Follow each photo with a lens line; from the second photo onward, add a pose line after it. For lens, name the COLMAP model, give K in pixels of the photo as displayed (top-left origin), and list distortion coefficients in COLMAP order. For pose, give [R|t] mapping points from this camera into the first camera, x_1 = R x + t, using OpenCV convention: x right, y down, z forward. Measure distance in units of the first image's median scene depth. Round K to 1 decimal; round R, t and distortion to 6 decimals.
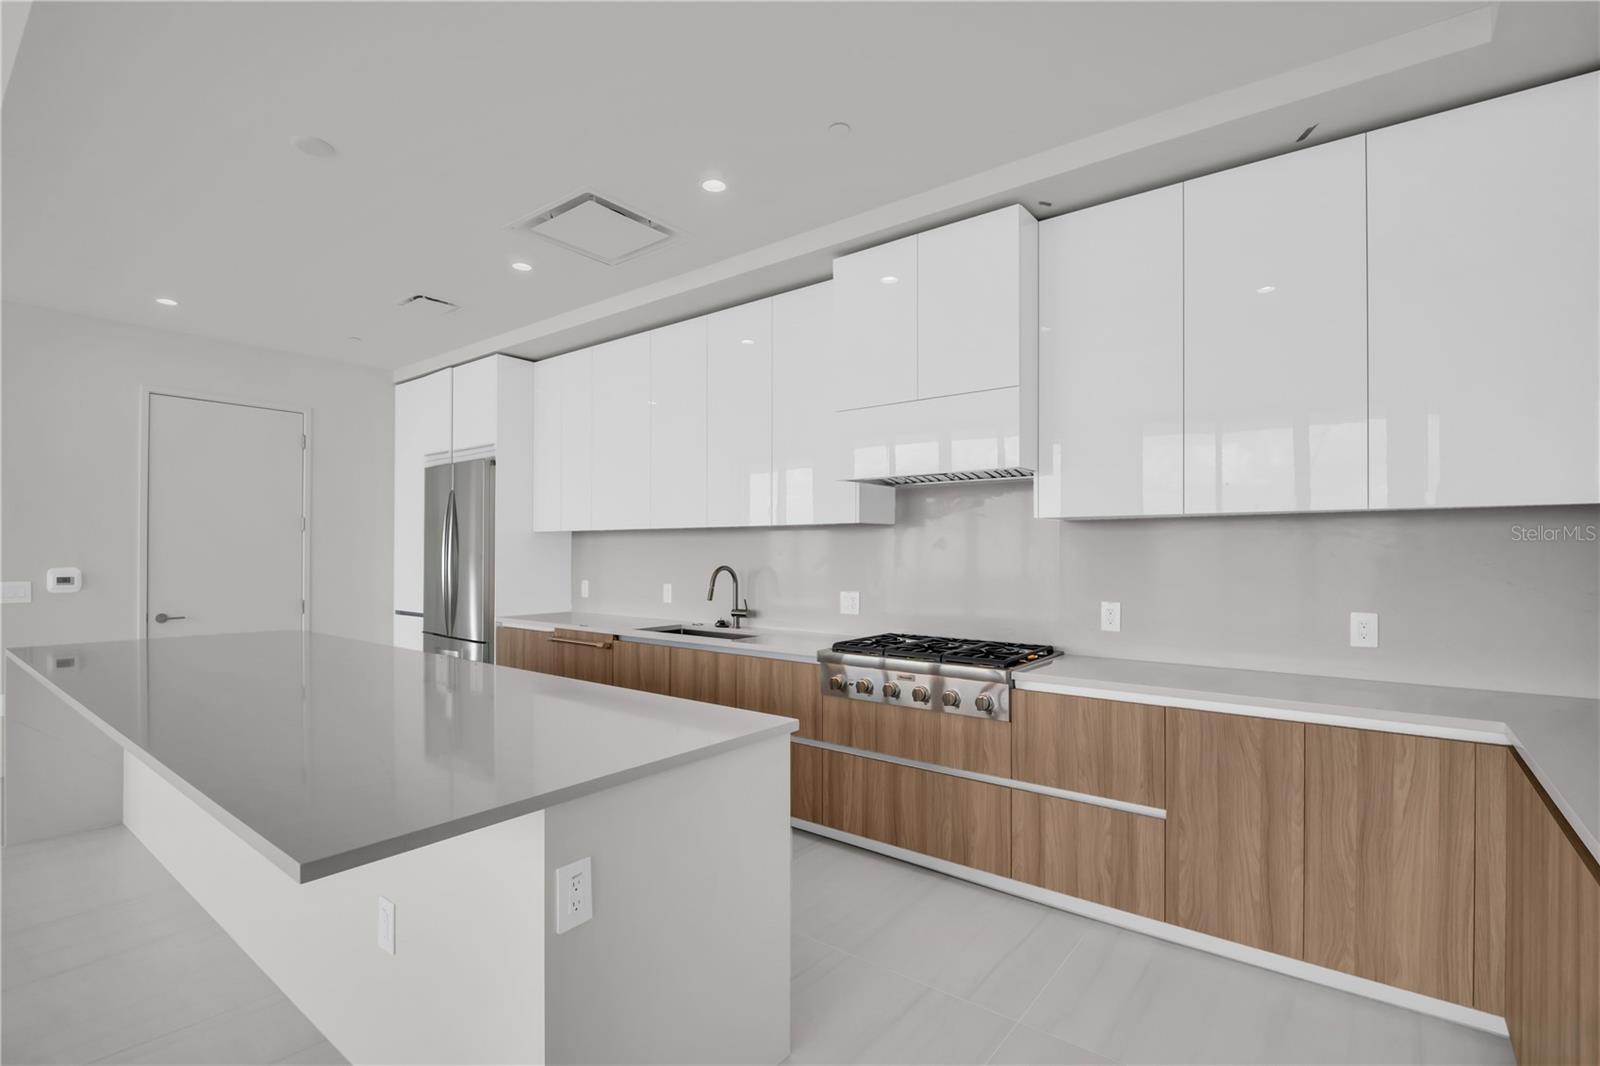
lens RADIAL K [[737.8, 0, 797.1], [0, 737.8, 555.3], [0, 0, 1]] dist [-0.000542, -0.005613]
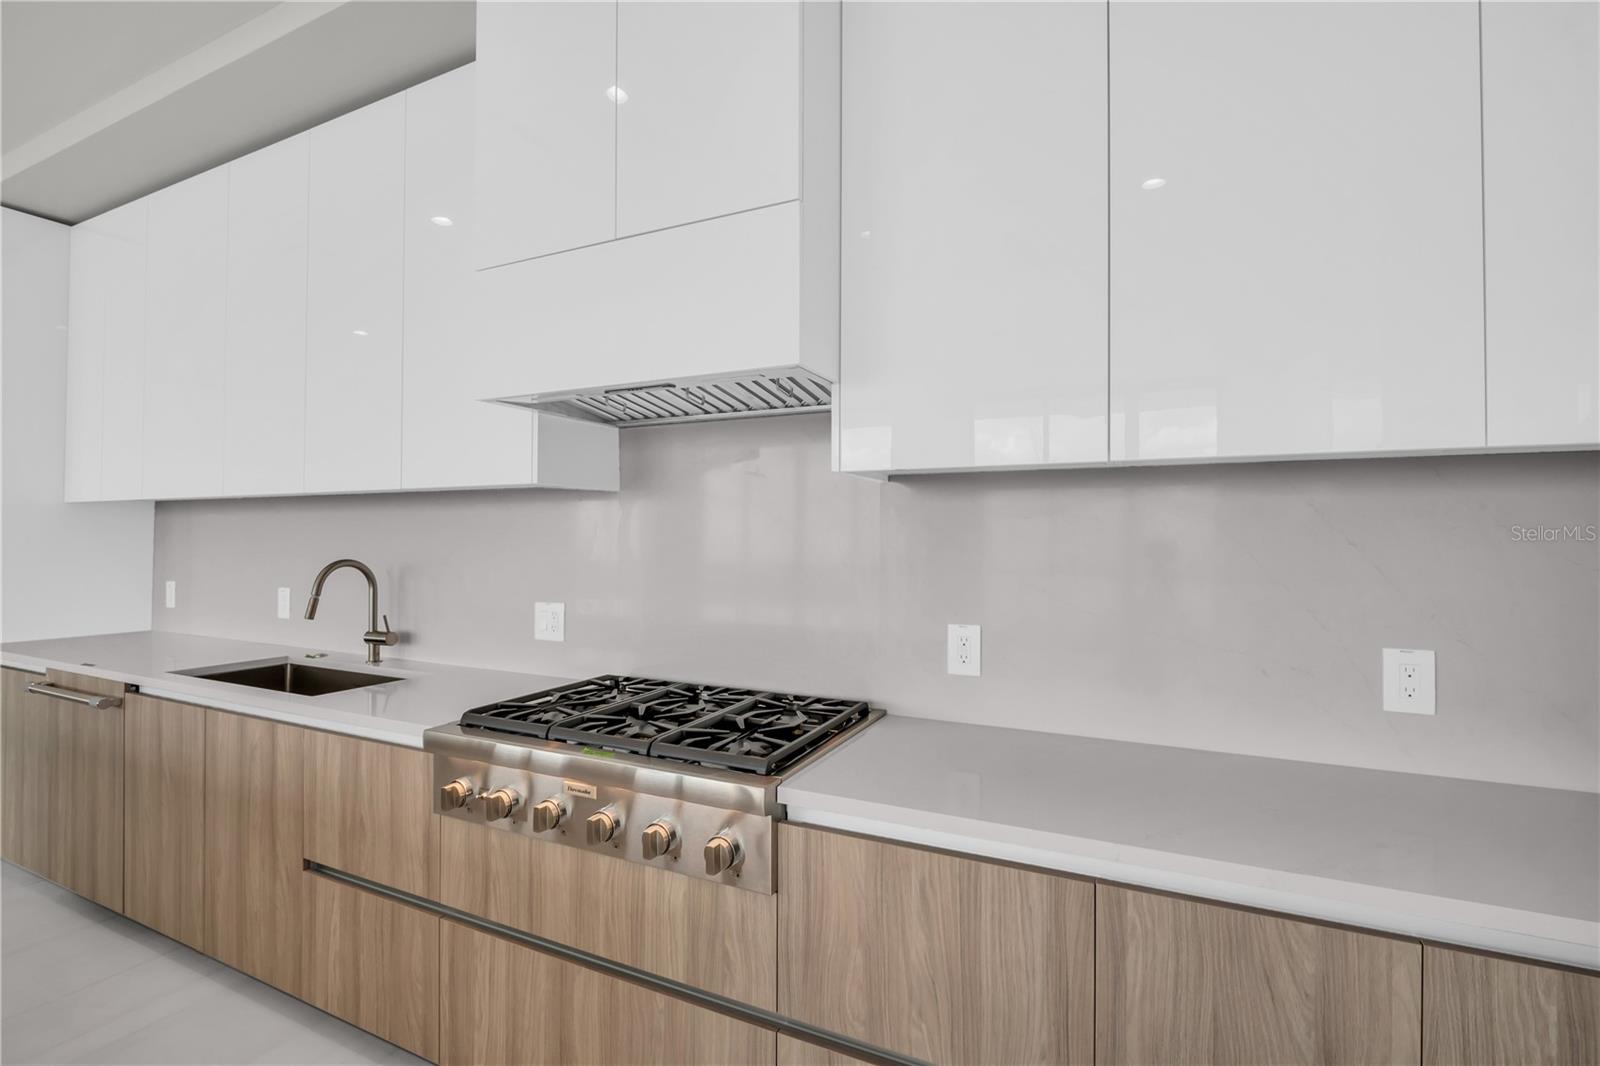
lens RADIAL K [[737.8, 0, 799.1], [0, 737.8, 529.4], [0, 0, 1]] dist [-0.000542, -0.005613]
pose [[0.976873, 0.006434, 0.213725, 0.193635], [-0.002359, 0.999811, -0.019320, 0.001233], [-0.213809, 0.018369, 0.976703, 0.508772]]
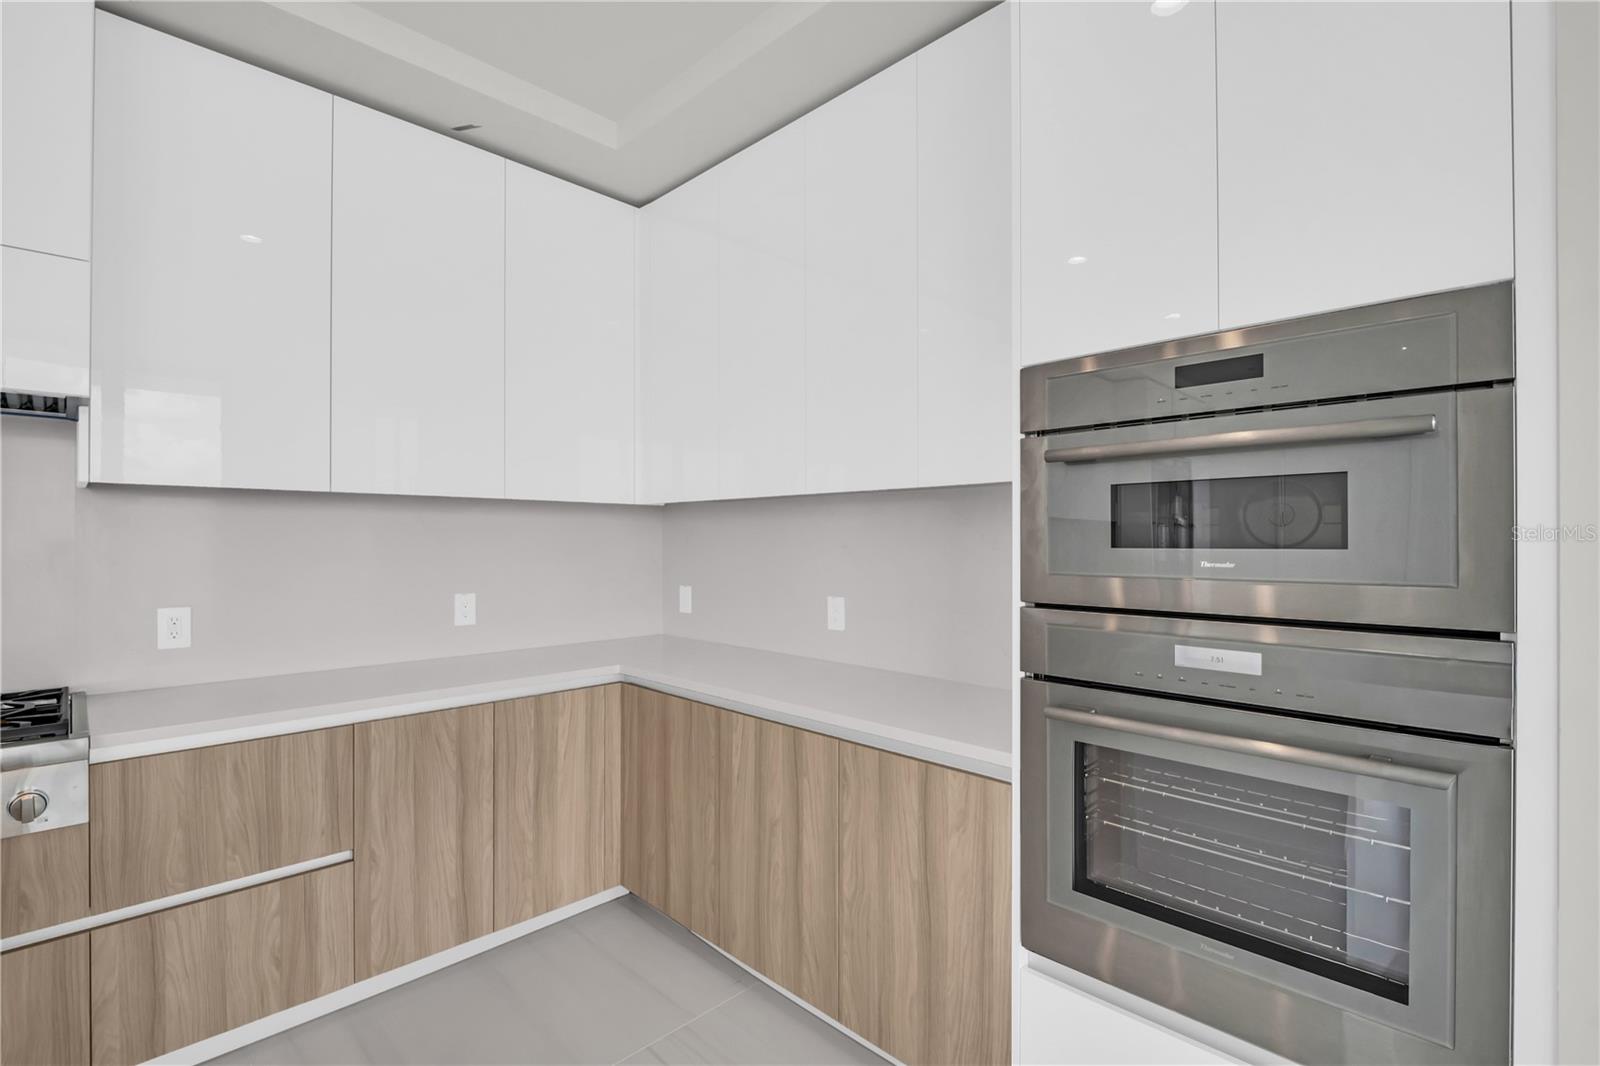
lens RADIAL K [[737.8, 0, 798.8], [0, 737.8, 541.4], [0, 0, 1]] dist [-0.000542, -0.005613]
pose [[0.120000, -0.003876, 0.992766, -0.220827], [0.005587, 0.999979, 0.003229, 0.000901], [-0.992758, 0.005159, 0.120020, 0.343433]]
